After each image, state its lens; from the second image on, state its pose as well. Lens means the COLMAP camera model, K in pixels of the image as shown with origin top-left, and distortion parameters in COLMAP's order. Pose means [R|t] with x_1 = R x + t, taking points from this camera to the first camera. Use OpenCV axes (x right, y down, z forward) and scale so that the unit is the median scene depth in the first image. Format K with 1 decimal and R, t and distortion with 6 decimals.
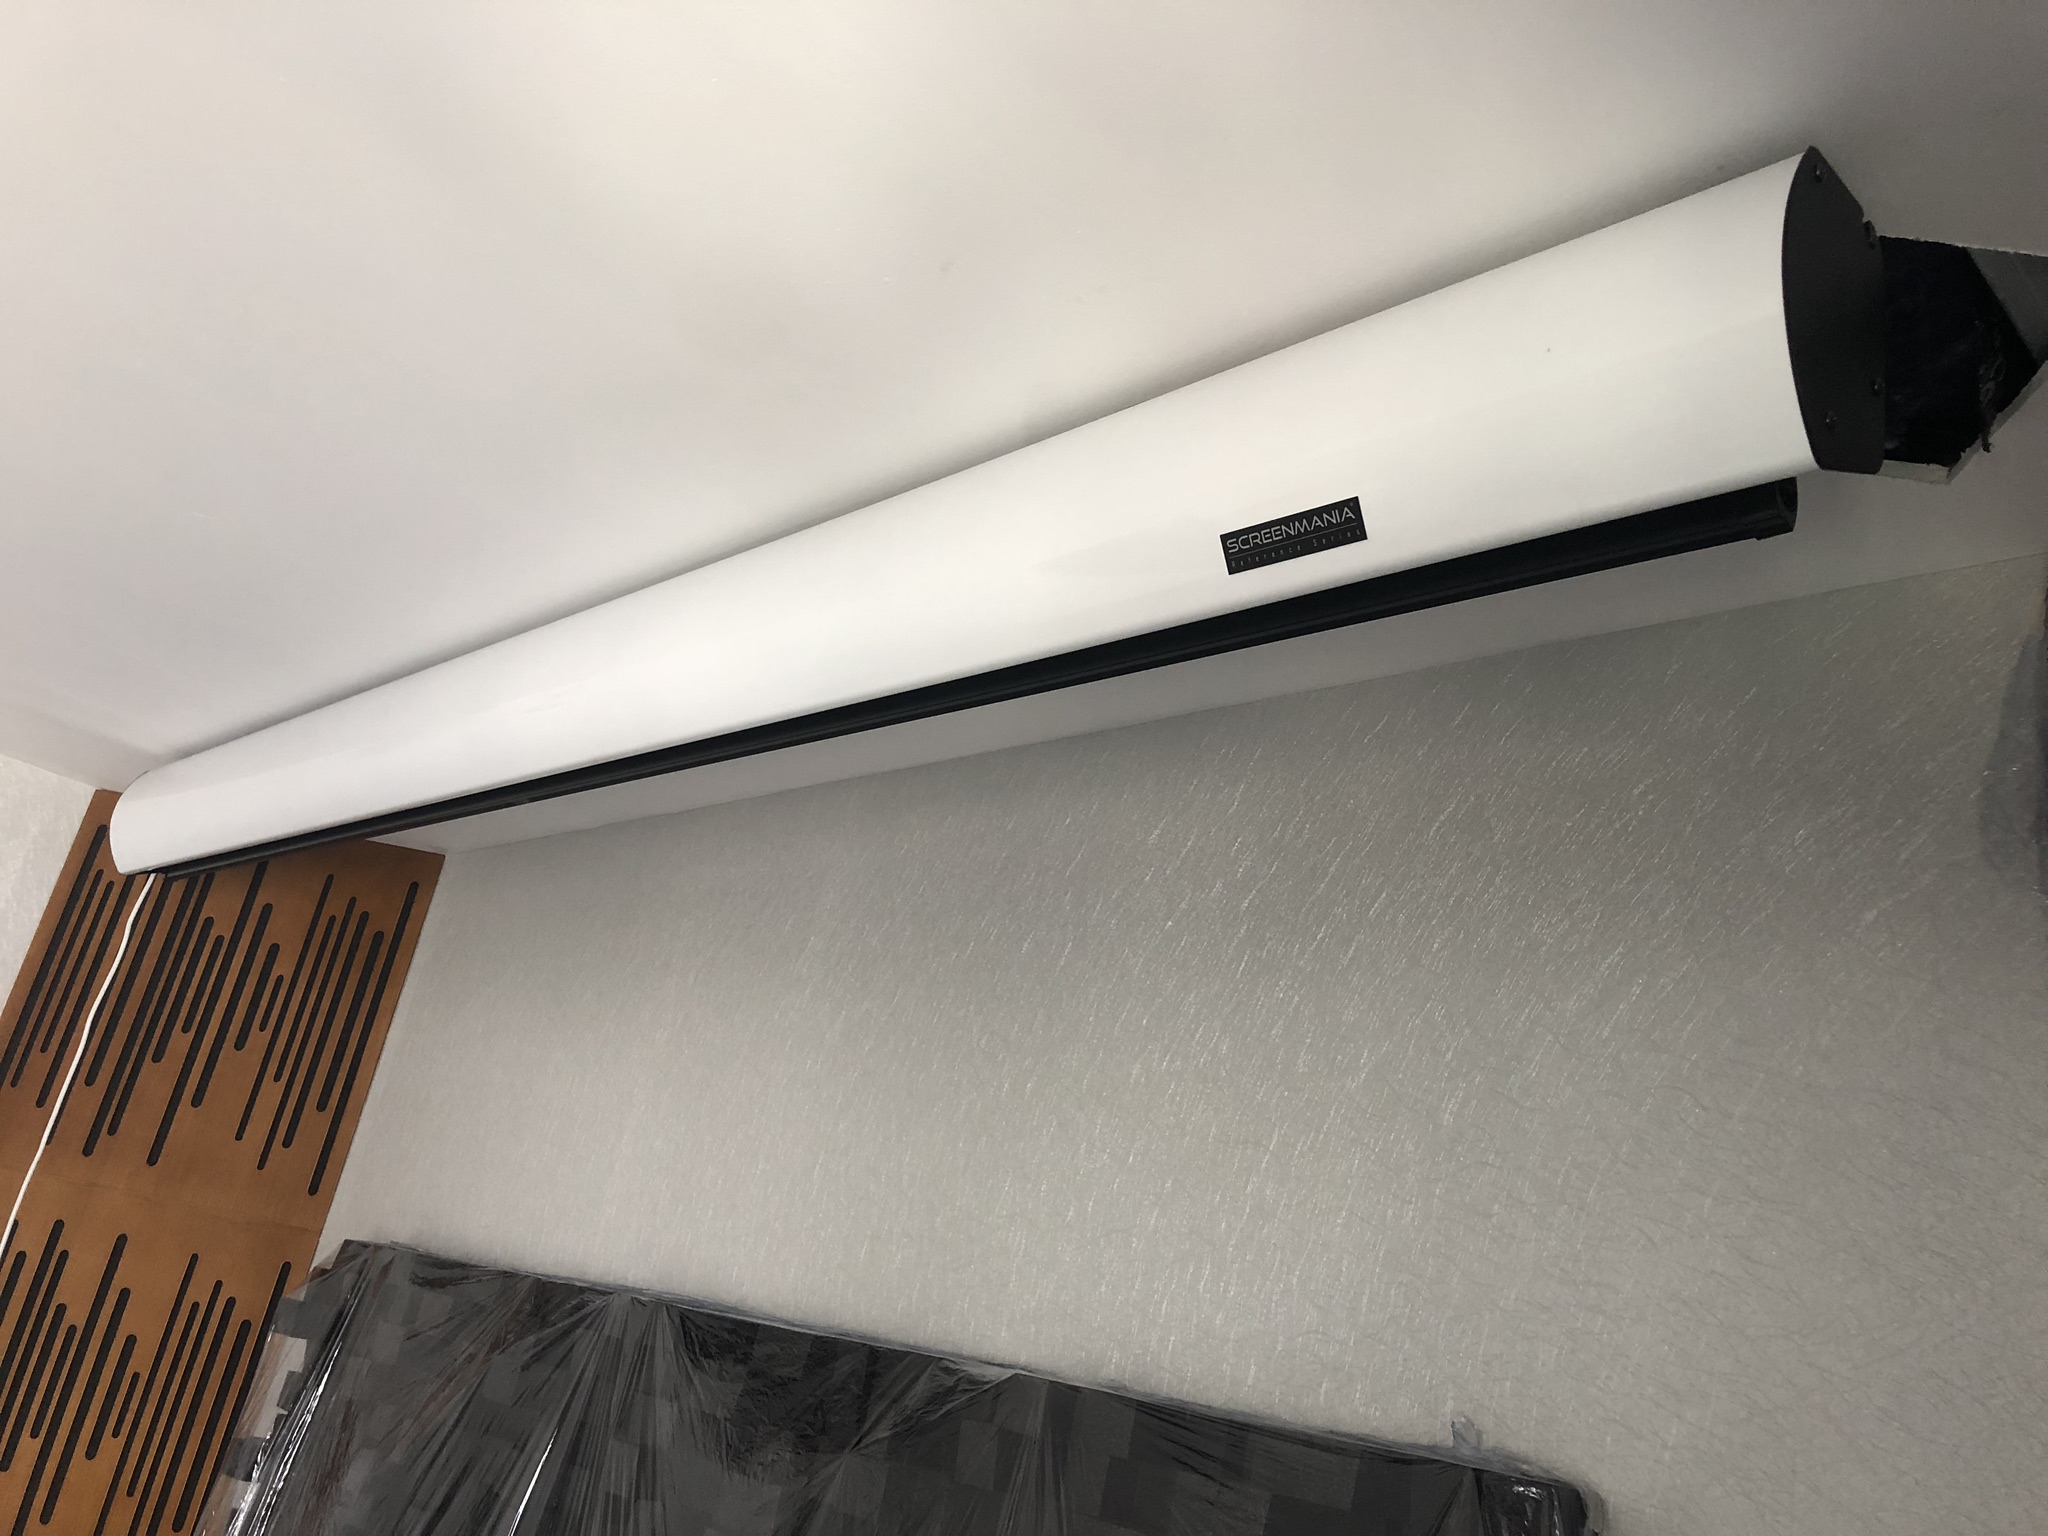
lens RADIAL K [[1674.2, 0, 1026.3], [0, 1674.2, 758.8], [0, 0, 1]] dist [0.029182, -0.041572]
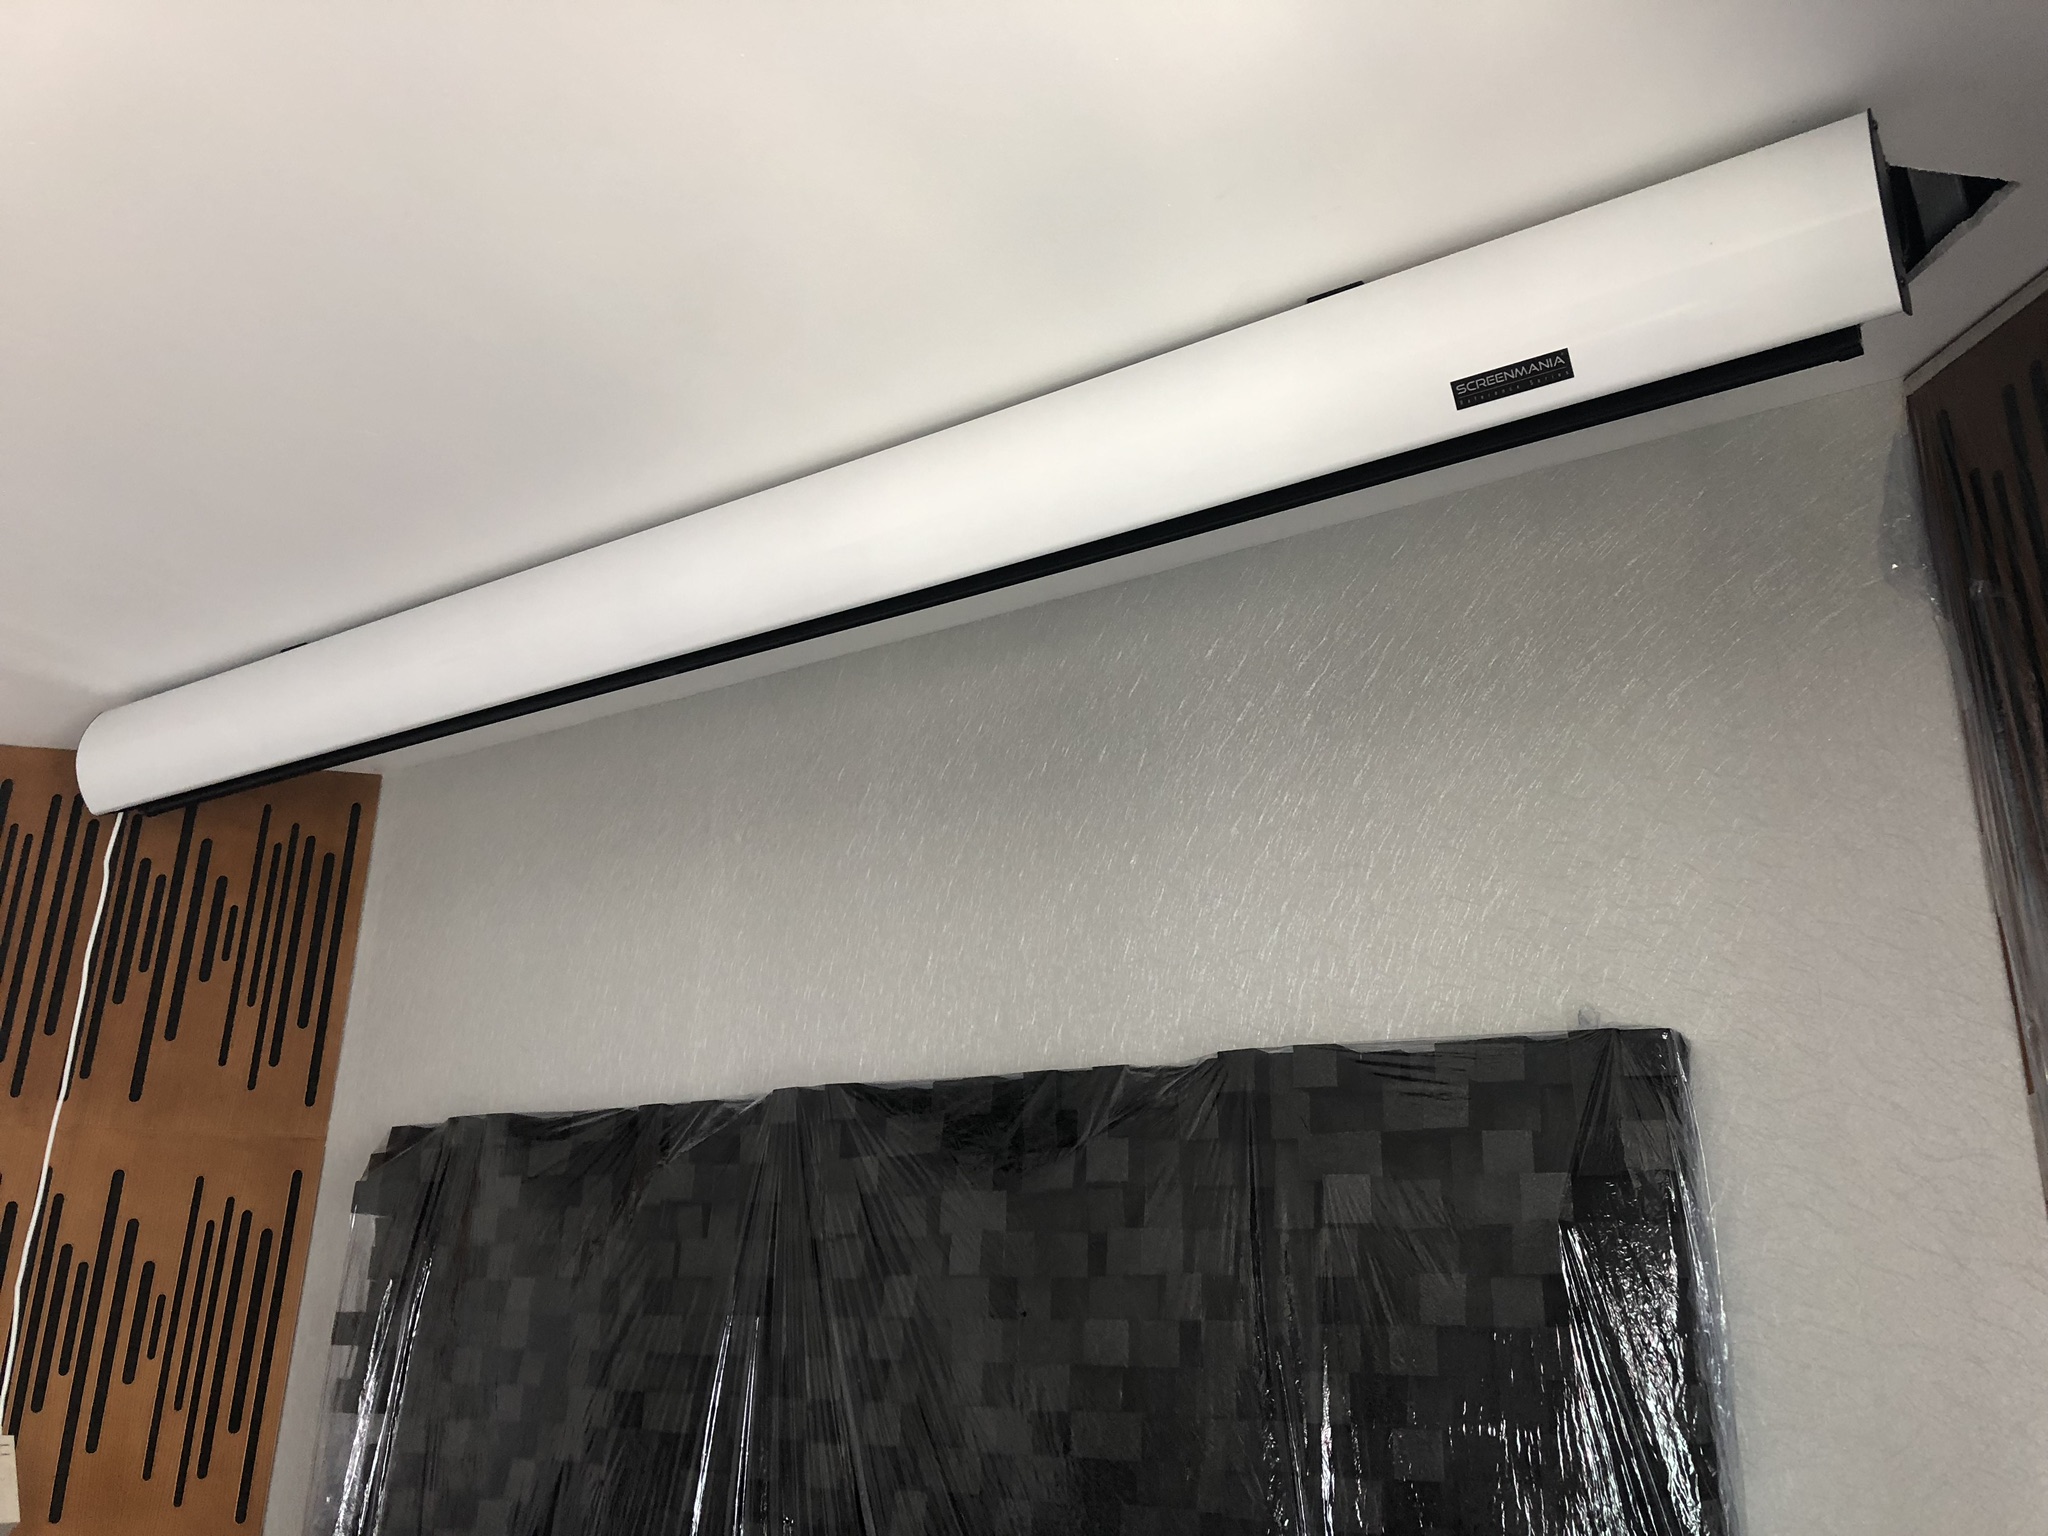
lens RADIAL K [[1674.2, 0, 1027.4], [0, 1674.2, 767.0], [0, 0, 1]] dist [0.029182, -0.041572]
pose [[0.965718, -0.098032, 0.240373, -0.377262], [0.086597, 0.994571, 0.057710, 0.048220], [-0.244725, -0.034916, 0.968964, -0.188285]]
